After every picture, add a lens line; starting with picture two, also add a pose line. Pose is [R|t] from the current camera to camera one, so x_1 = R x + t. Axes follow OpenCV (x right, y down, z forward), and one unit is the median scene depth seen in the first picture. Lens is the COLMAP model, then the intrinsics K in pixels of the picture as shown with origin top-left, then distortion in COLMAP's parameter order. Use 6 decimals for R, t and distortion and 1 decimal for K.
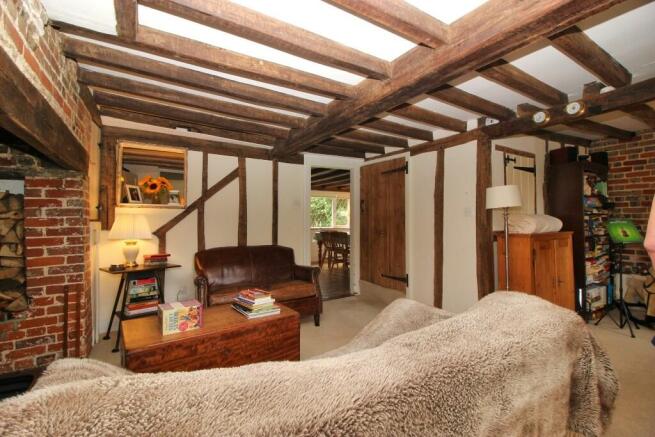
lens RADIAL K [[306.0, 0, 328.1], [0, 306.0, 213.4], [0, 0, 1]] dist [0.002219, -0.012075]
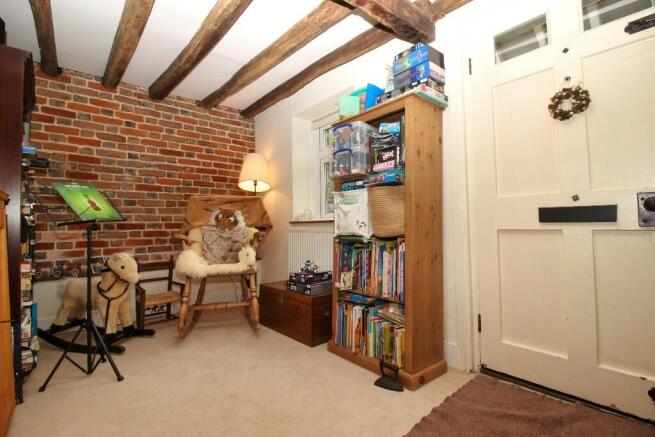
lens RADIAL K [[306.0, 0, 328.1], [0, 306.0, 213.4], [0, 0, 1]] dist [0.002219, -0.012075]
pose [[-0.160724, 0.042685, 0.986076, 0.266800], [-0.003183, 0.999037, -0.043765, 0.085657], [-0.986994, -0.010172, -0.160433, 0.525145]]
